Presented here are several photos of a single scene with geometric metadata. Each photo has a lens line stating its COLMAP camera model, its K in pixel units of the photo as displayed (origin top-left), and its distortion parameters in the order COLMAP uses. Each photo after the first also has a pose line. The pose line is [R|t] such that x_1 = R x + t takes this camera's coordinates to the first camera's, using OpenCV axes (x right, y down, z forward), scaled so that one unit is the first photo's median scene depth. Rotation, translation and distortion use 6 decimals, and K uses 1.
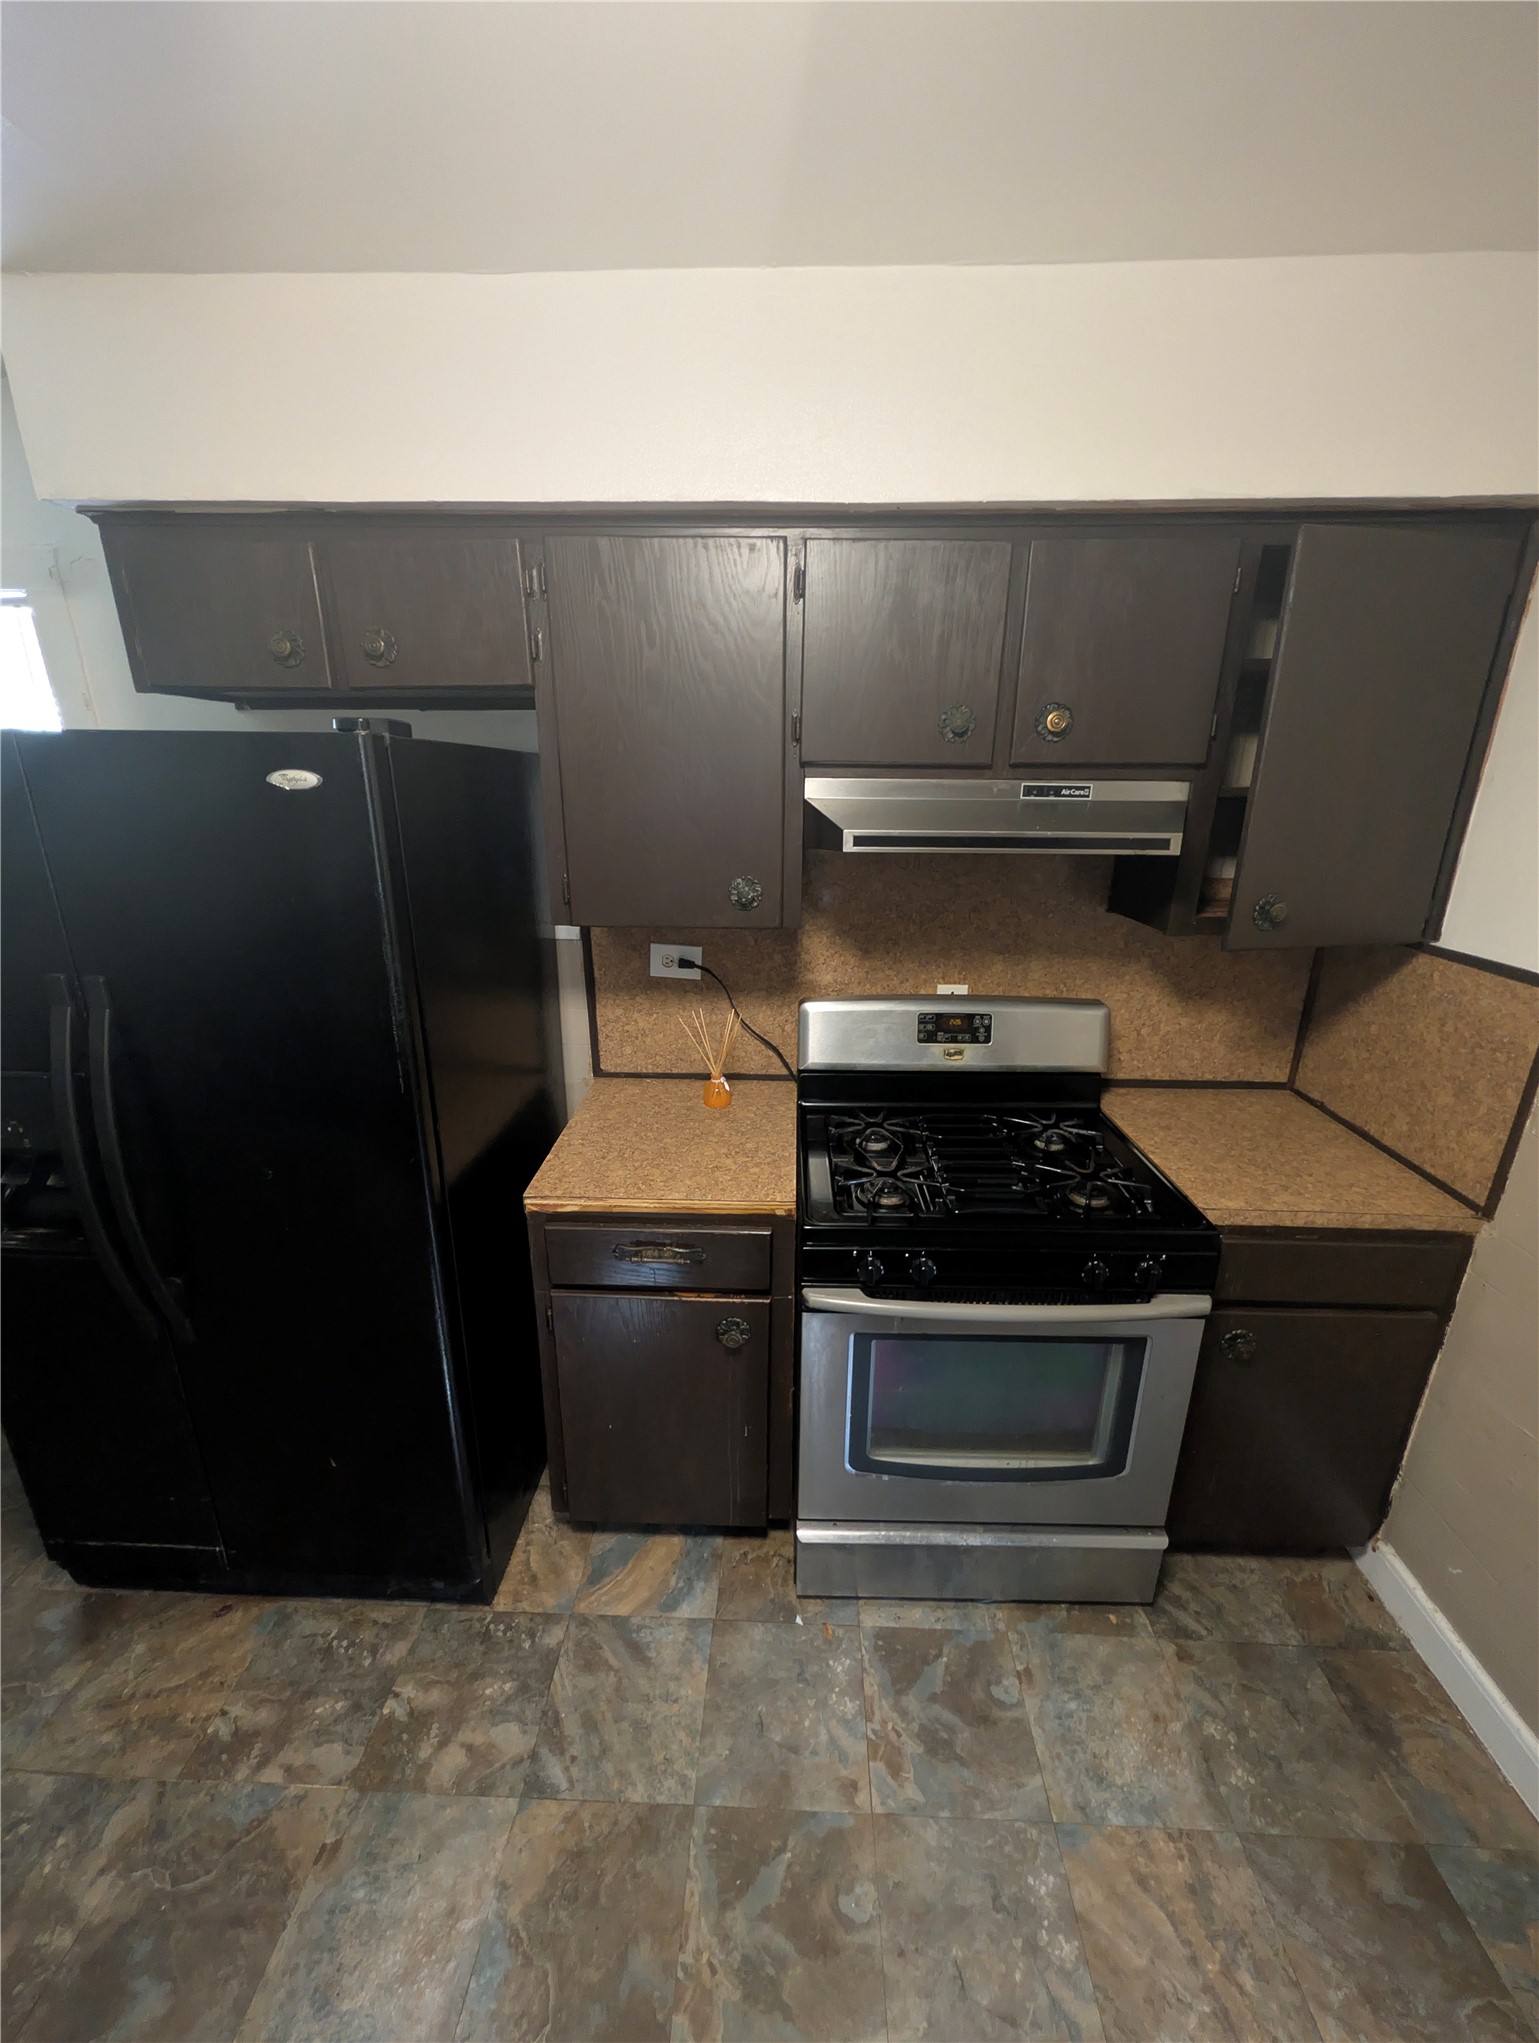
lens RADIAL K [[764.0, 0, 773.3], [0, 764.0, 1021.4], [0, 0, 1]] dist [0.001159, 0.000317]
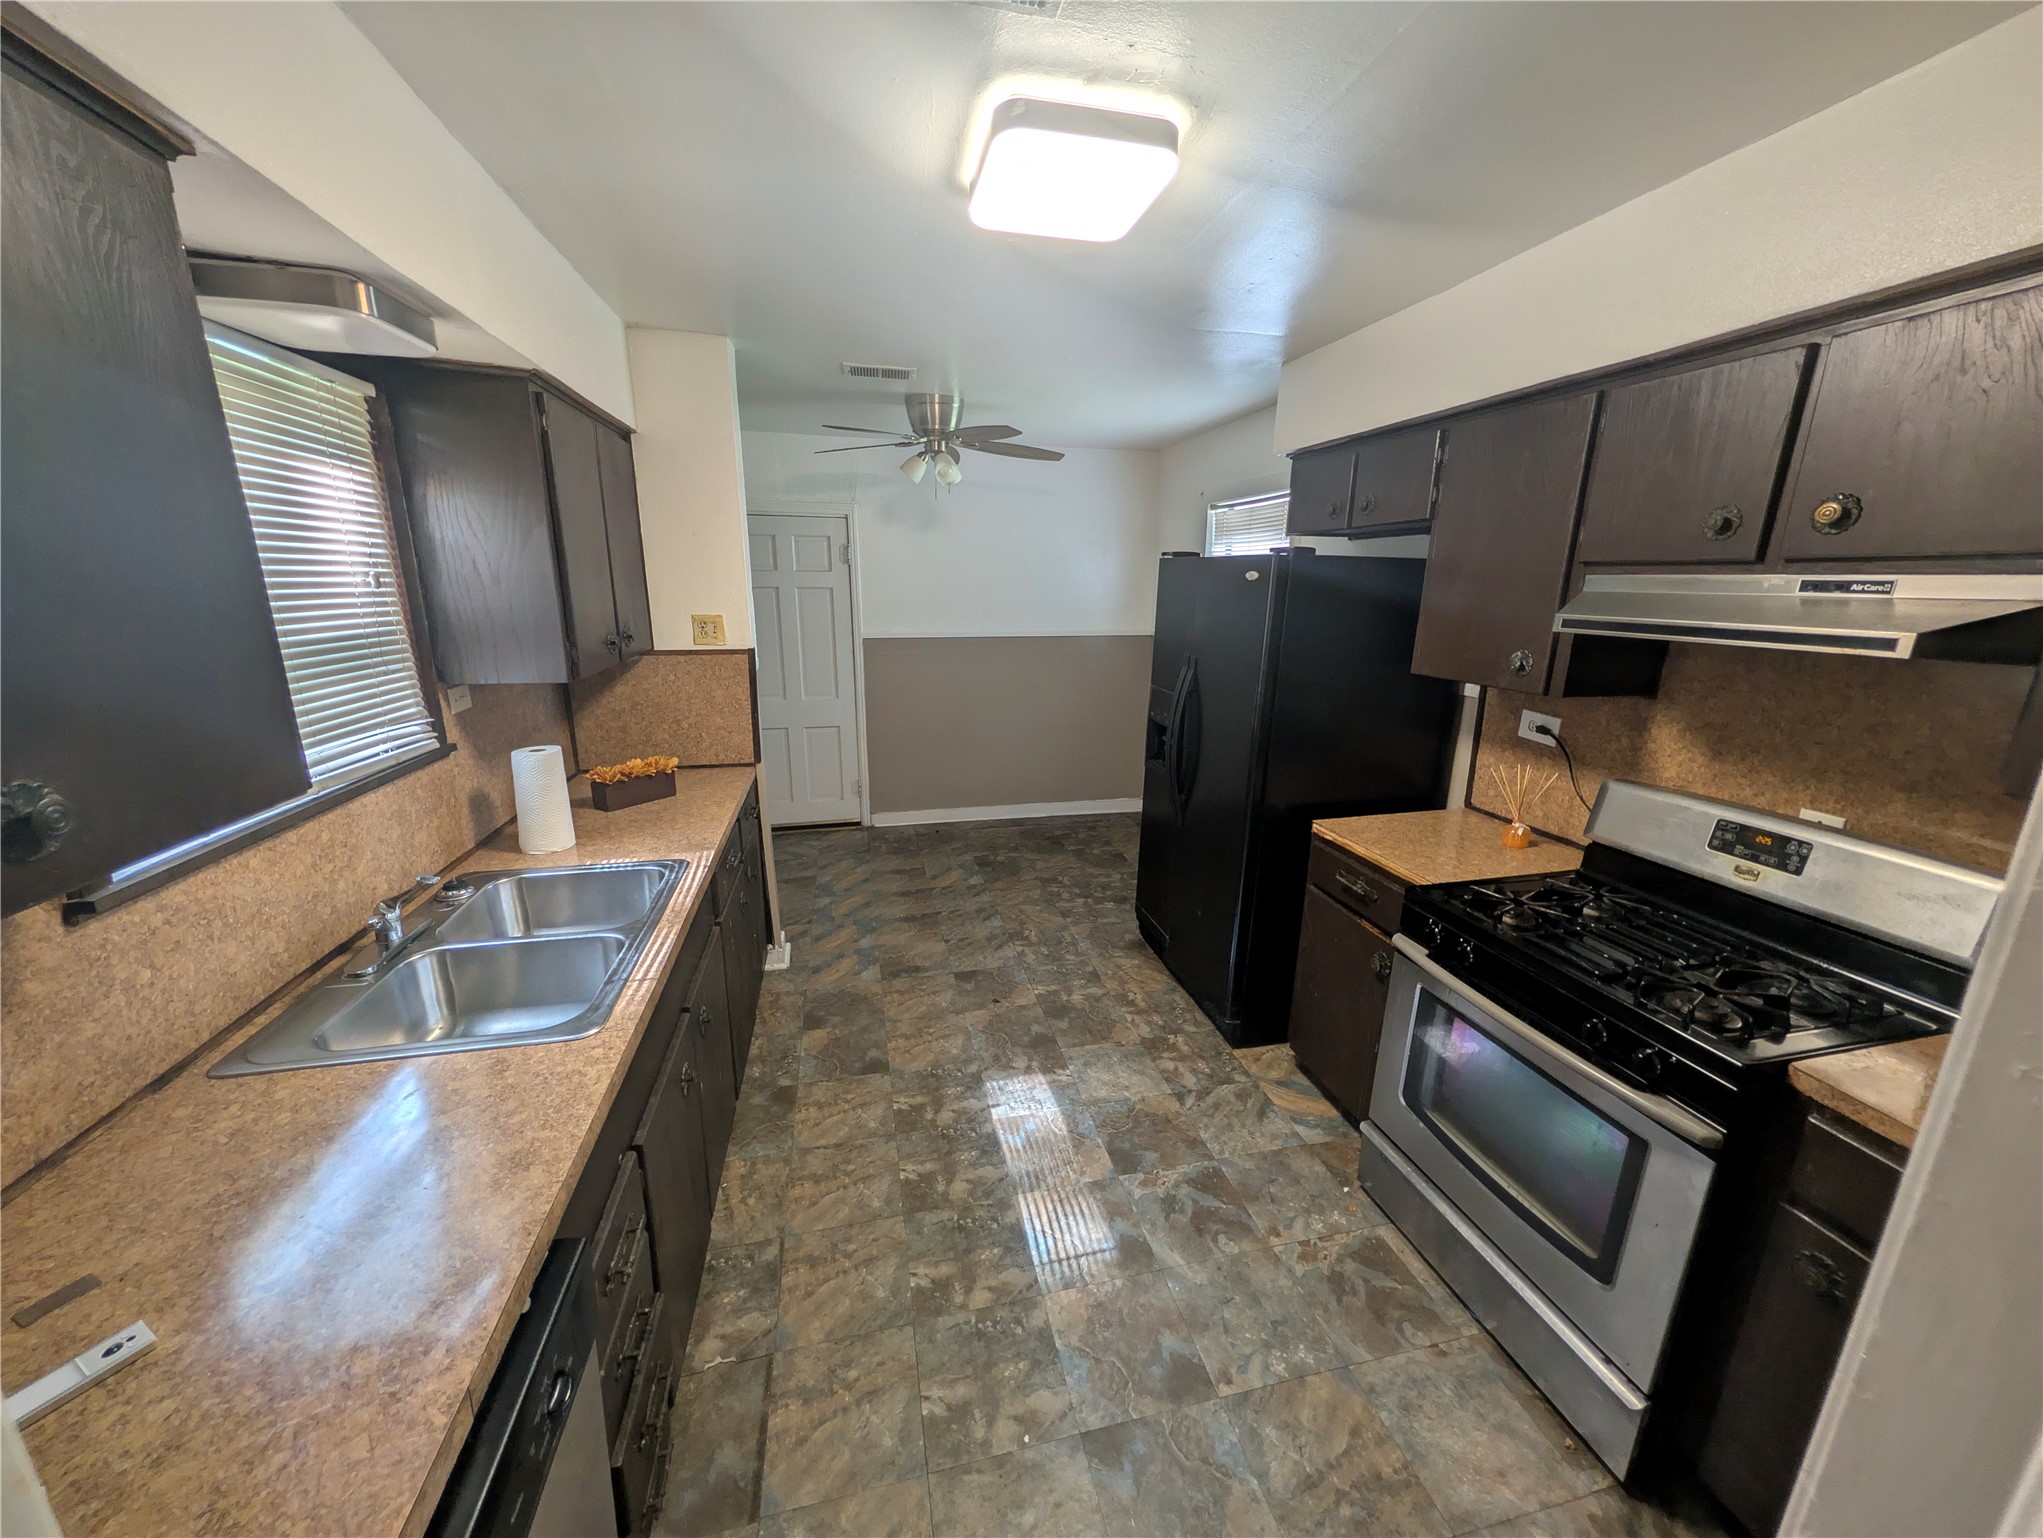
lens RADIAL K [[746.3, 0, 1021.5], [0, 746.3, 769.0], [0, 0, 1]] dist [-0.000022, 0.000133]
pose [[0.257398, 0.235361, -0.937204, 0.997474], [-0.303106, 0.940600, 0.152967, 0.063903], [0.917536, 0.244699, 0.313448, -0.122898]]
